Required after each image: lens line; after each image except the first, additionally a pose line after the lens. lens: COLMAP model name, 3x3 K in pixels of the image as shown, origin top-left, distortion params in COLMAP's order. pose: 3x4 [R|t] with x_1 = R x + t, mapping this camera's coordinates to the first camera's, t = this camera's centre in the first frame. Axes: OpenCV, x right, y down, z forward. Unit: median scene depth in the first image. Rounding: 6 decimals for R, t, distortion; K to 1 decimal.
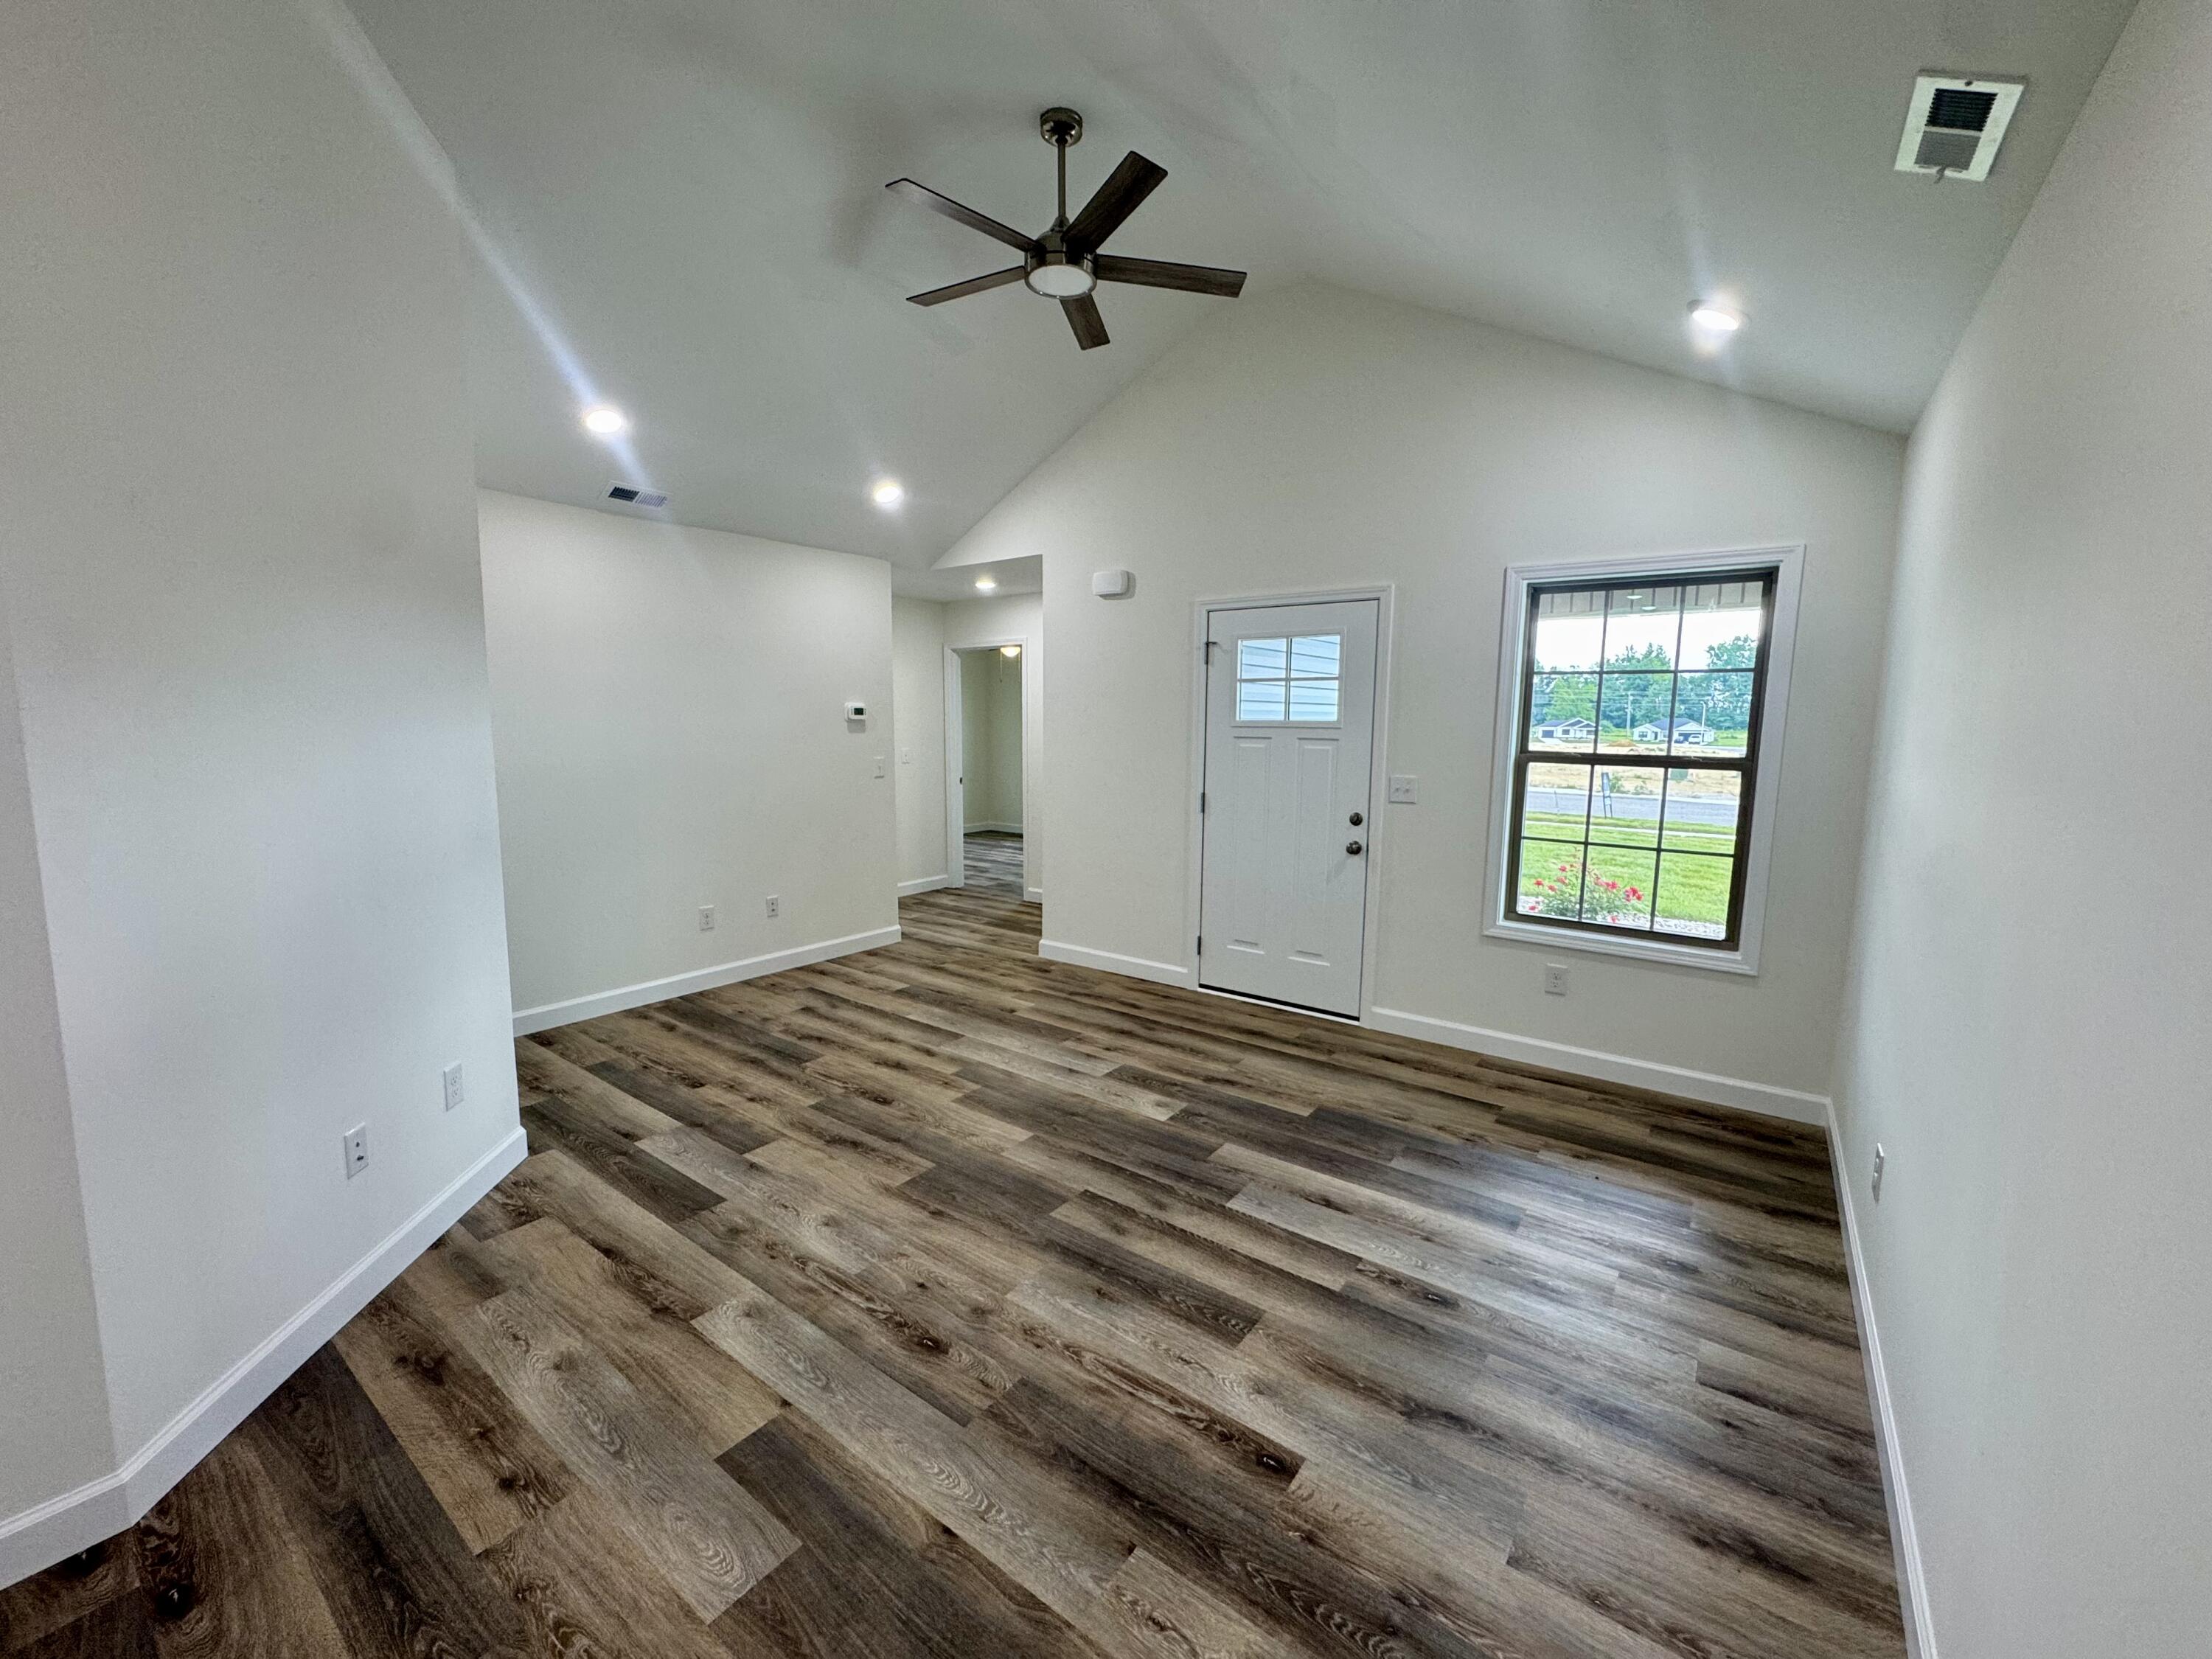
lens RADIAL K [[887.0, 0, 1115.2], [0, 887.0, 826.2], [0, 0, 1]] dist [-0.002175, 0.000415]
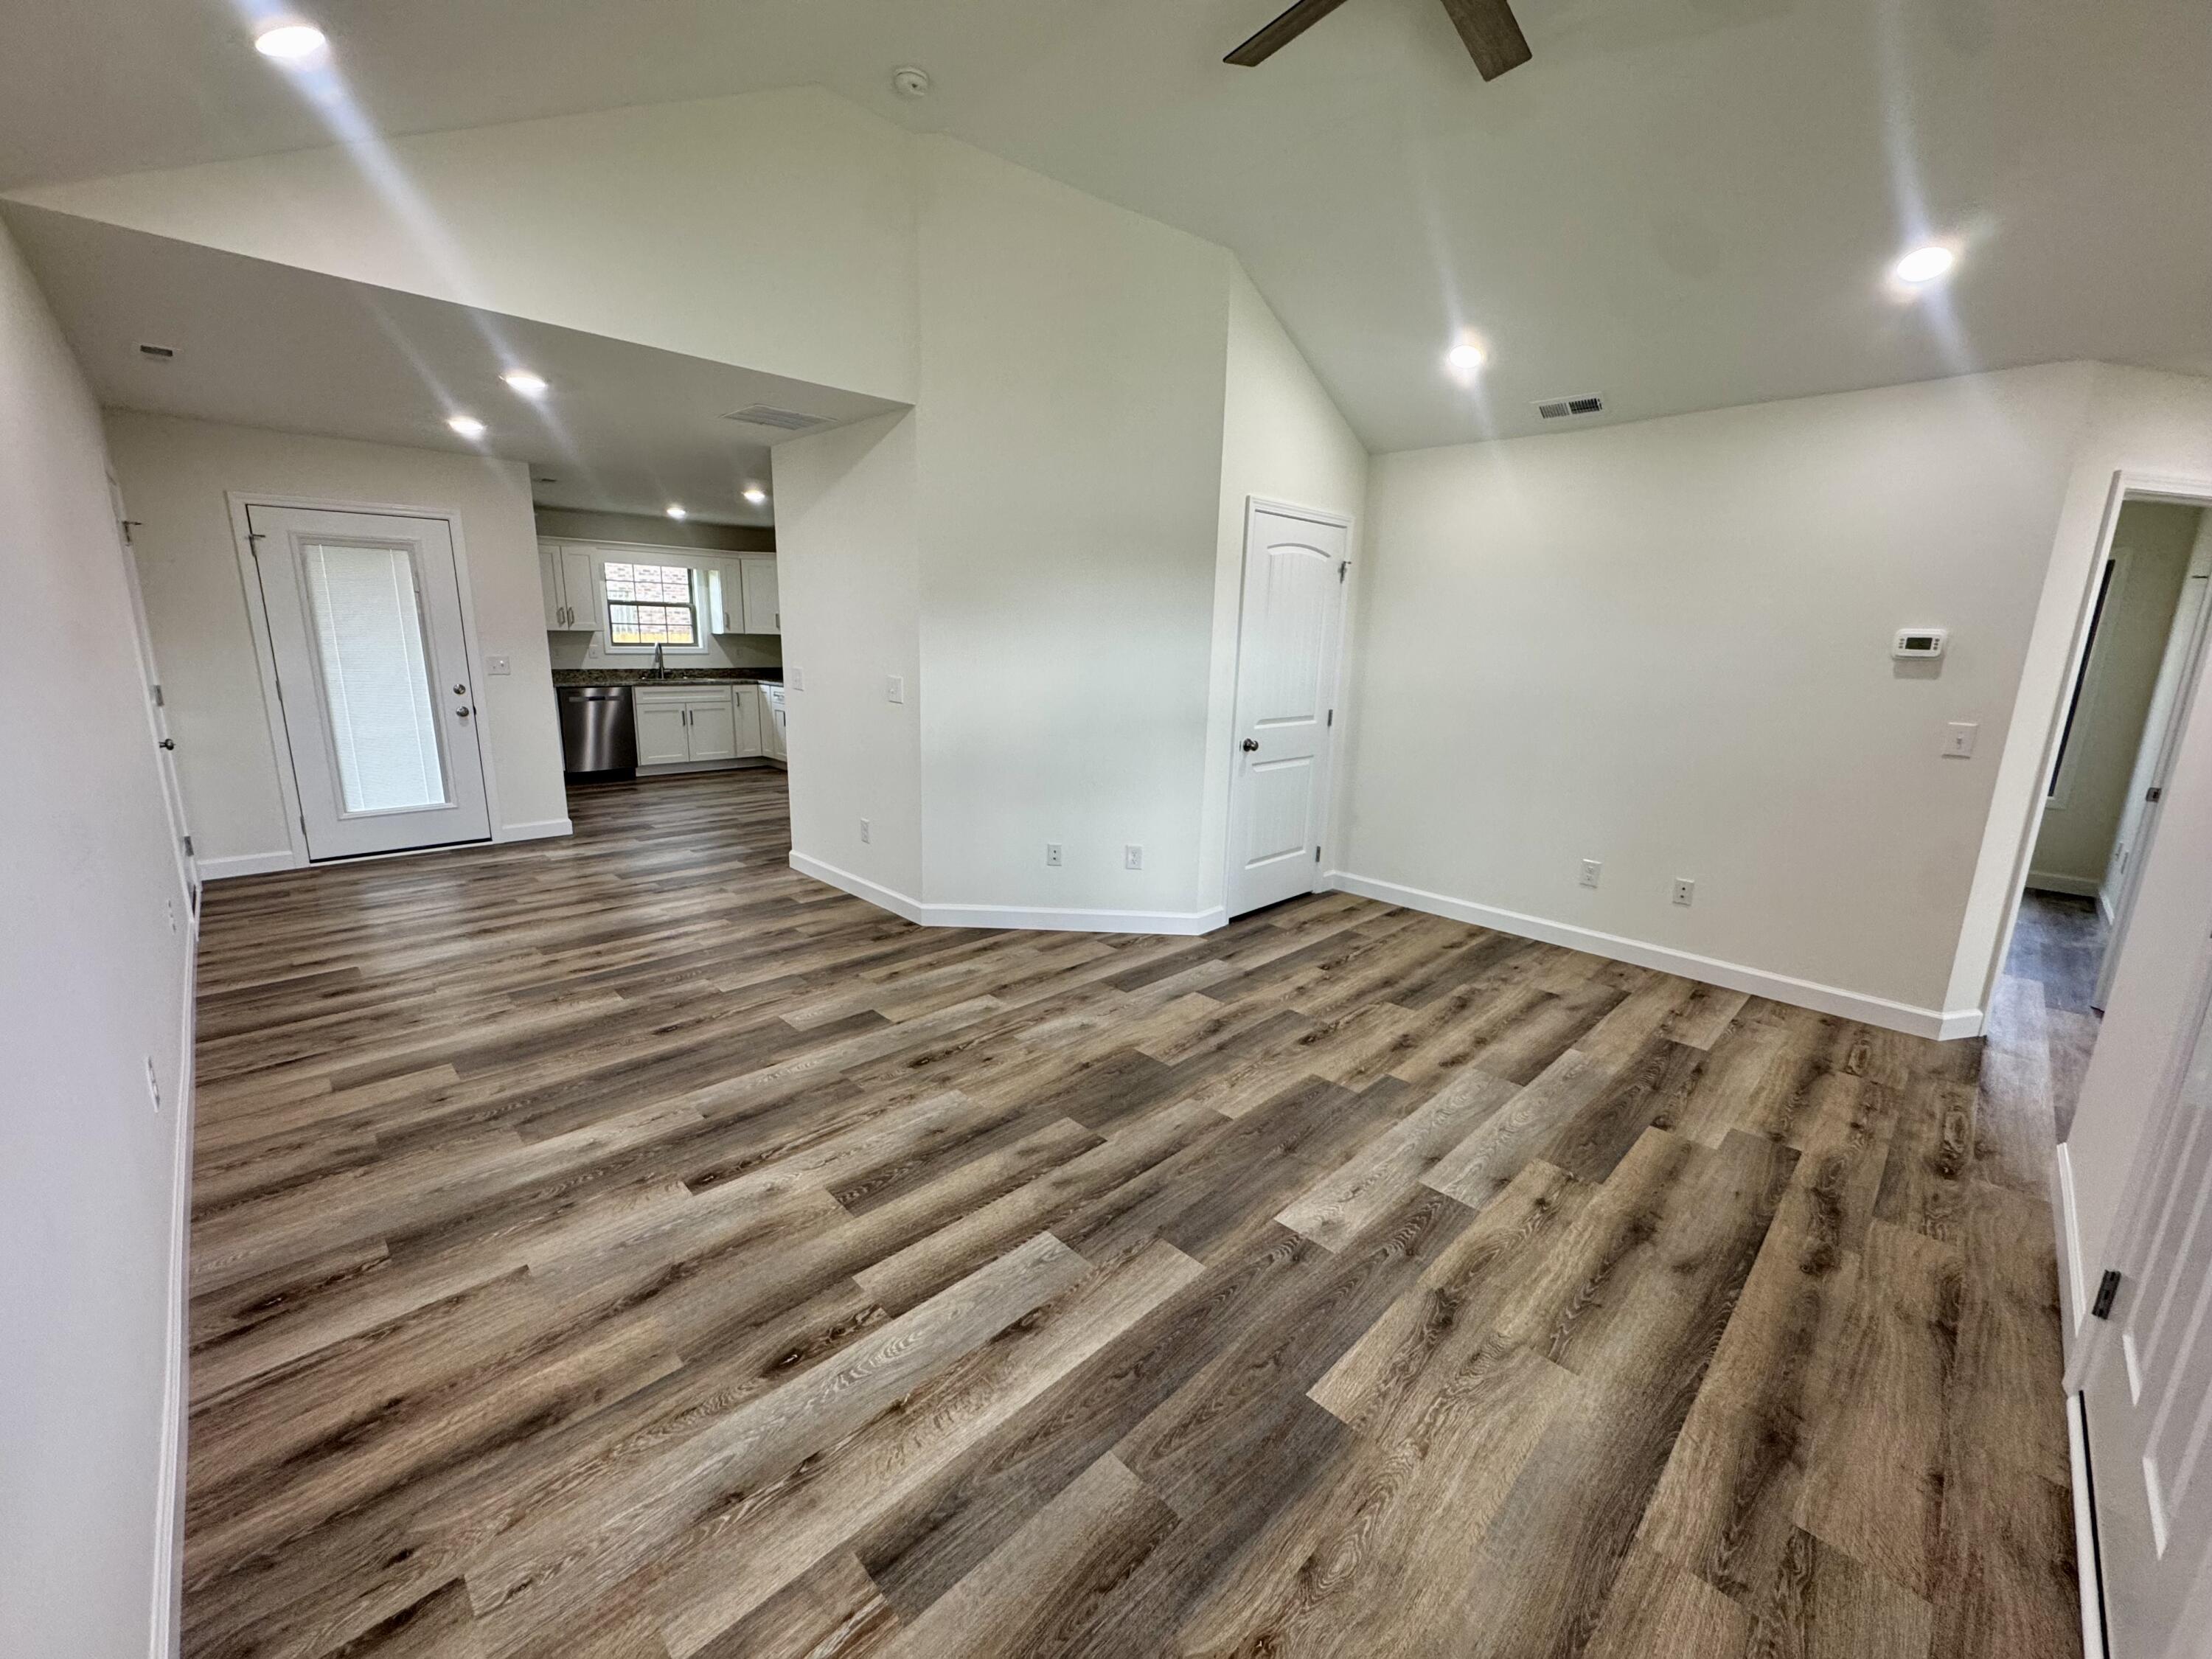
lens RADIAL K [[887.0, 0, 1099.0], [0, 887.0, 820.8], [0, 0, 1]] dist [-0.002175, 0.000415]
pose [[-0.165862, 0.192152, -0.967247, 0.679822], [-0.145612, 0.965310, 0.216736, -0.099587], [0.975339, 0.176791, -0.132129, 0.886234]]
